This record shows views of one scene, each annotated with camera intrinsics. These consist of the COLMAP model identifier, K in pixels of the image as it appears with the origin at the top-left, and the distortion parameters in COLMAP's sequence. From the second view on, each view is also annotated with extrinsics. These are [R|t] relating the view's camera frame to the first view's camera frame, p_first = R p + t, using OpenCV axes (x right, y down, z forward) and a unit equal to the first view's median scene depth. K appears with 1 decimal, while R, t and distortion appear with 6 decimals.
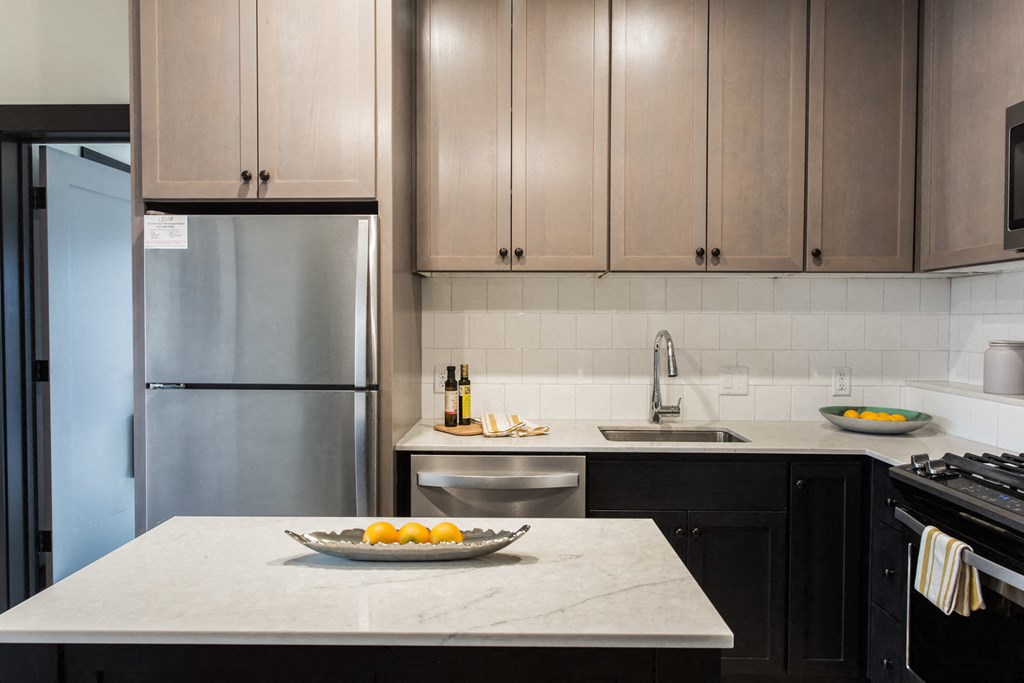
lens RADIAL K [[716.0, 0, 511.9], [0, 716.0, 341.6], [0, 0, 1]] dist [0.011658, 0.002660]
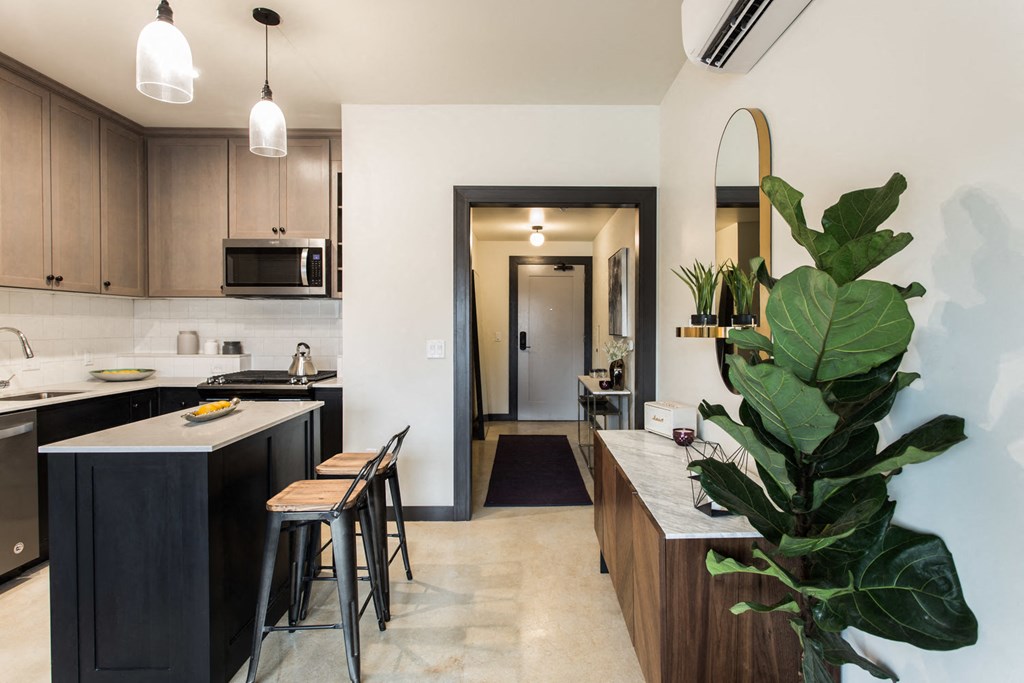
lens RADIAL K [[716.0, 0, 513.2], [0, 716.0, 338.1], [0, 0, 1]] dist [0.011658, 0.002660]
pose [[0.004394, -0.020292, 0.999784, -1.340065], [0.024777, 0.999489, 0.020177, 0.001260], [-0.999683, 0.024683, 0.004895, -0.022153]]
